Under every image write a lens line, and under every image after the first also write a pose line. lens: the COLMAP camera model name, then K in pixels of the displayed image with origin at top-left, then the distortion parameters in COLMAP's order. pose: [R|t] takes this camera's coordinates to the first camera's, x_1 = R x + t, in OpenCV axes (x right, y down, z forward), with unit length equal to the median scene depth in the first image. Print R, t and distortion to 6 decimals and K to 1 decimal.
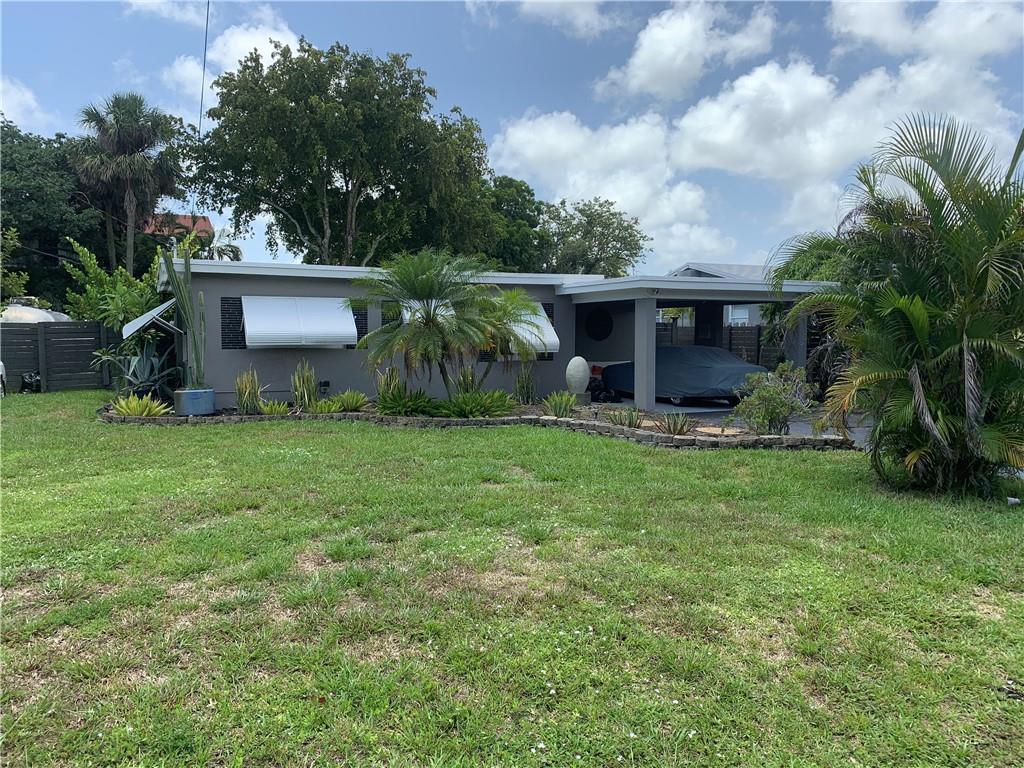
lens RADIAL K [[789.0, 0, 512.0], [0, 789.0, 384.0], [0, 0, 1]] dist [0.077593, -0.073393]
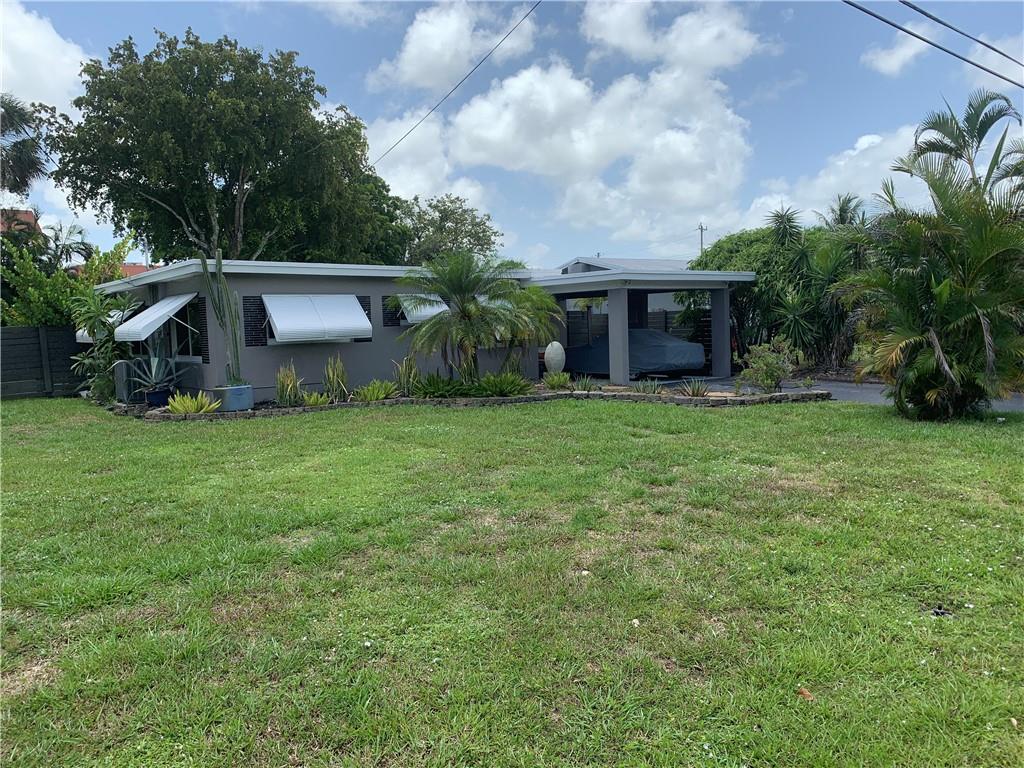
lens RADIAL K [[789.0, 0, 512.0], [0, 789.0, 384.0], [0, 0, 1]] dist [0.077593, -0.073393]
pose [[0.964634, -0.053152, 0.258180, -0.150672], [0.051057, 0.998586, 0.014818, 0.003502], [-0.258603, -0.001112, 0.965983, -0.043225]]
